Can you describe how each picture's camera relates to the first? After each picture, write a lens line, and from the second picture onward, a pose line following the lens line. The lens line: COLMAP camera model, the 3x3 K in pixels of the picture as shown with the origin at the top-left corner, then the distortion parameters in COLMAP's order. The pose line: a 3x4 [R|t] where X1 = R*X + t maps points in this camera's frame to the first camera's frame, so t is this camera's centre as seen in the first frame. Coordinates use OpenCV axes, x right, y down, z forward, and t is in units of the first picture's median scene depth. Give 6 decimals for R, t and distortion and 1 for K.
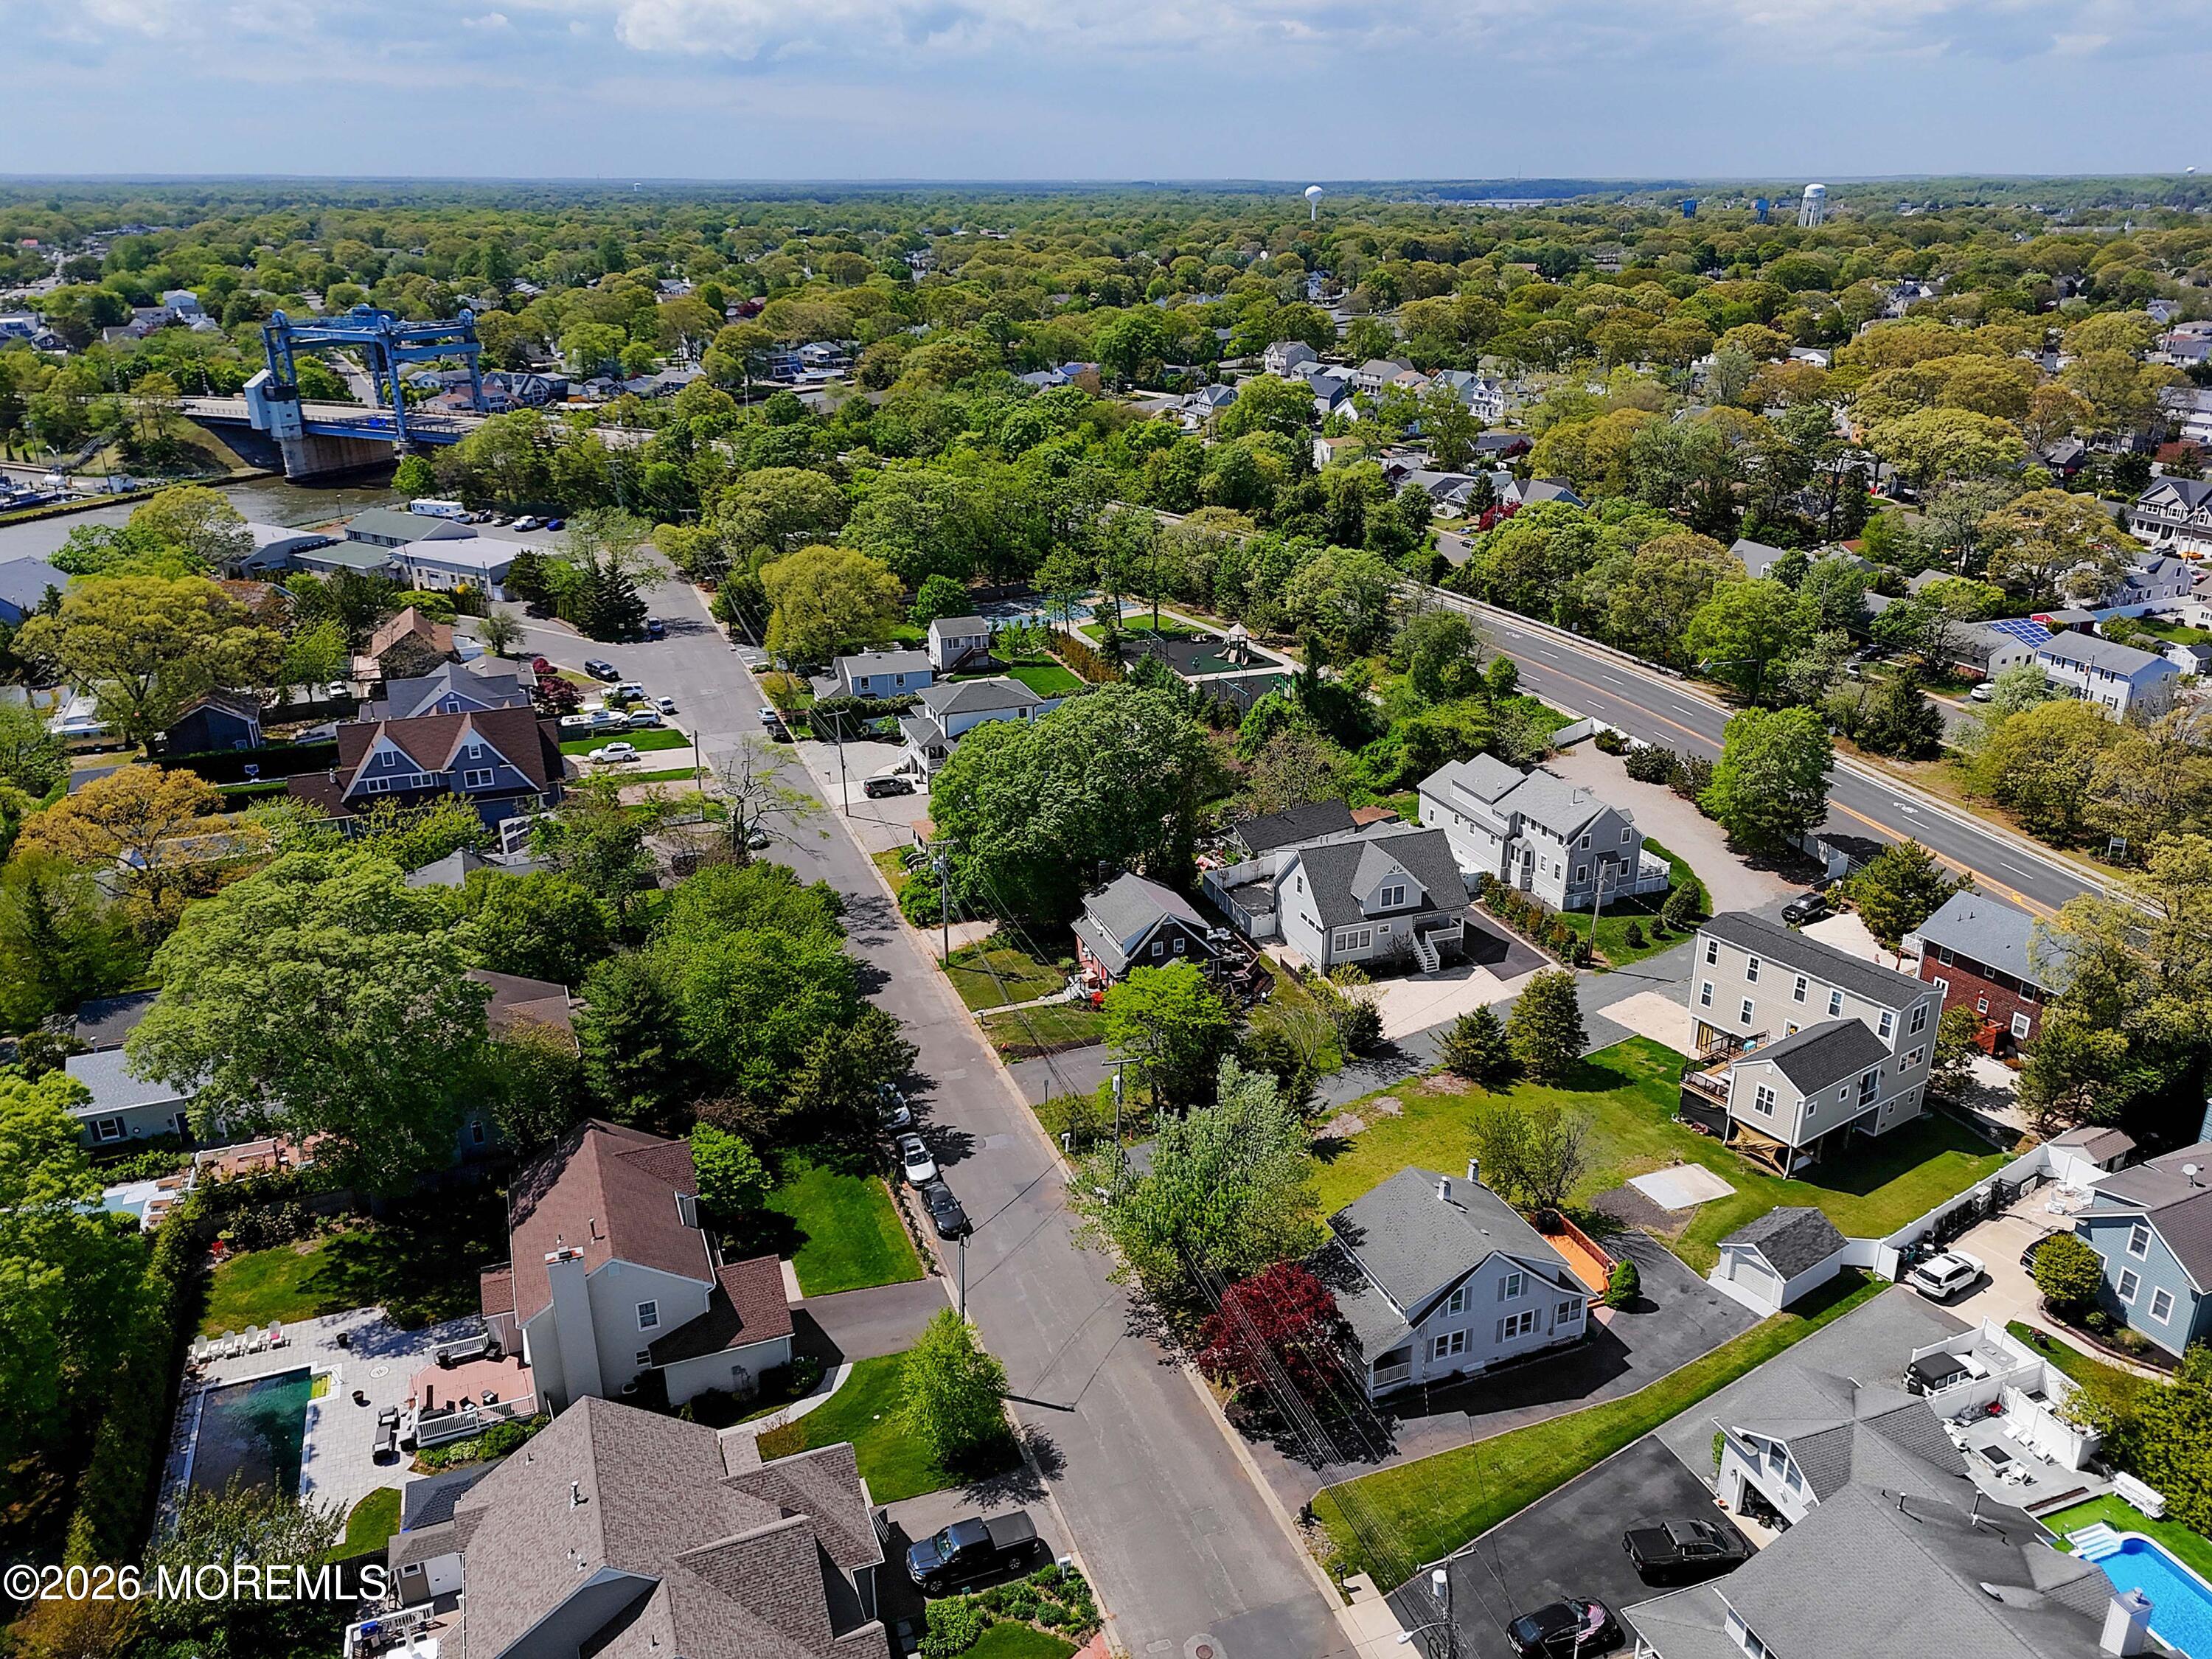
lens RADIAL K [[1644.7, 0, 1118.9], [0, 1644.7, 818.4], [0, 0, 1]] dist [0.083011, -0.084996]
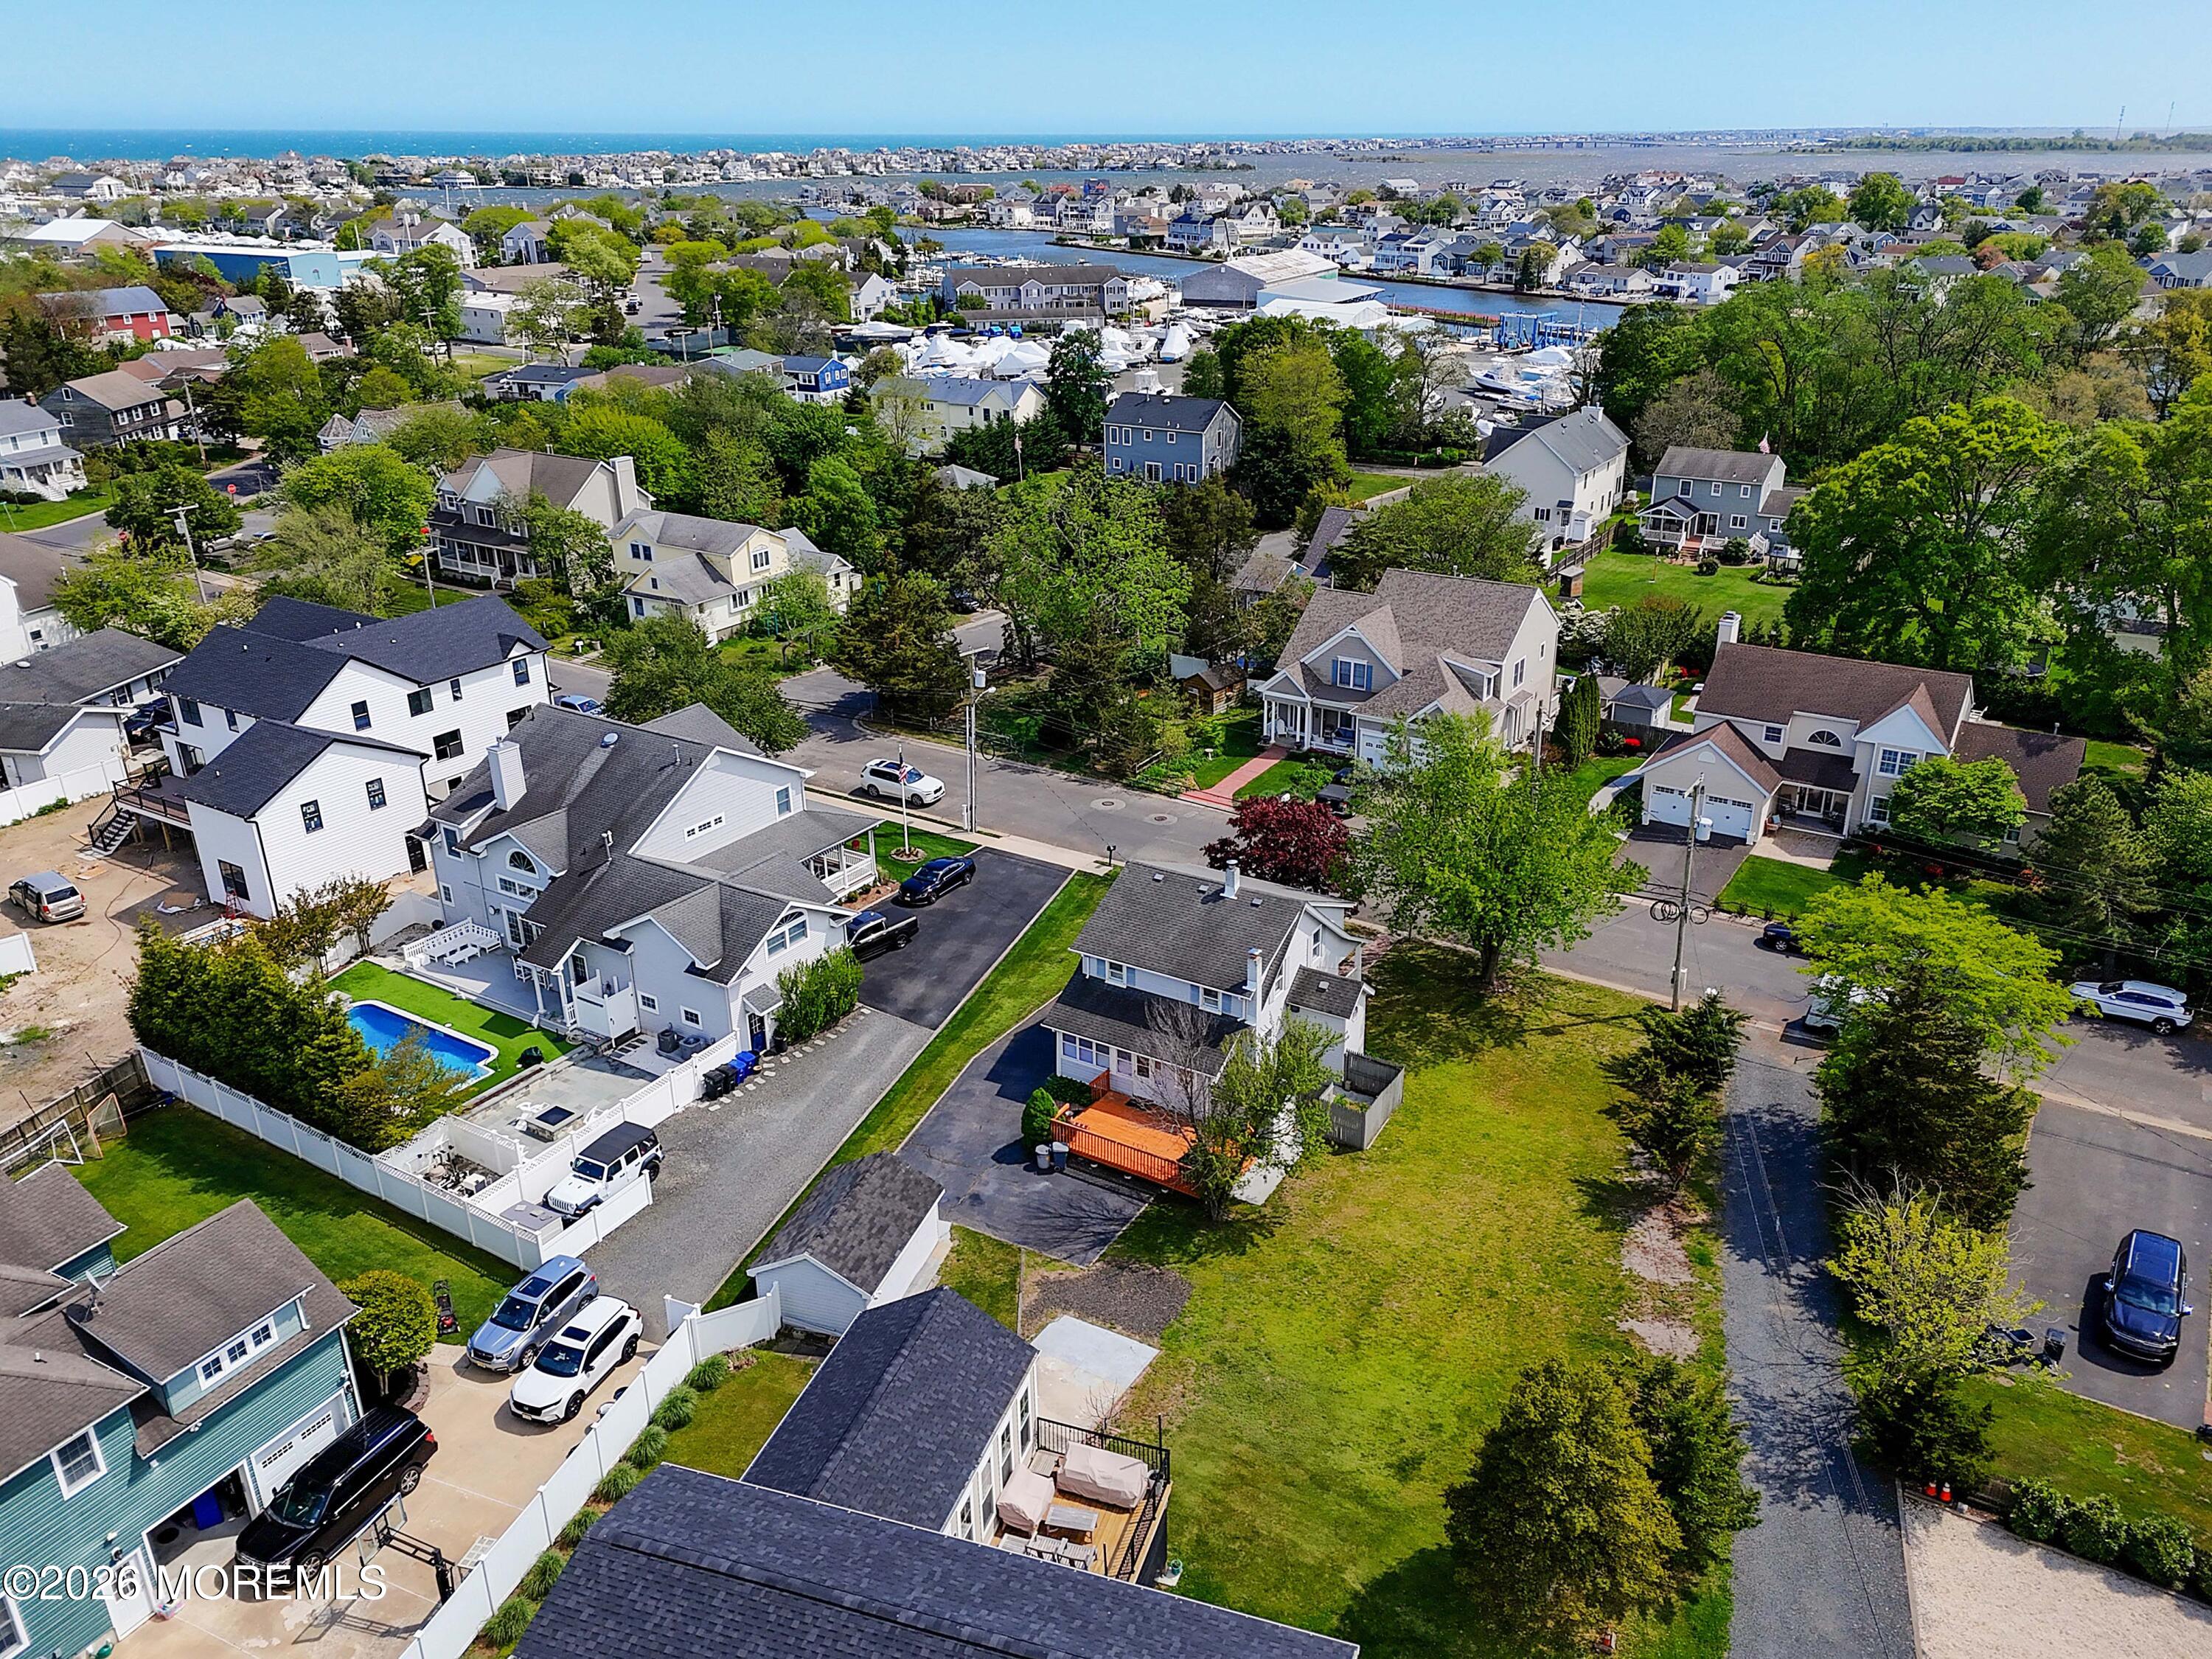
lens RADIAL K [[1601.7, 0, 1097.4], [0, 1601.7, 865.7], [0, 0, 1]] dist [0.093193, -0.089698]
pose [[-0.802029, 0.250005, -0.542446, 0.490217], [-0.208167, 0.734242, 0.646185, -0.185207], [0.559836, 0.631178, -0.536841, 1.029785]]
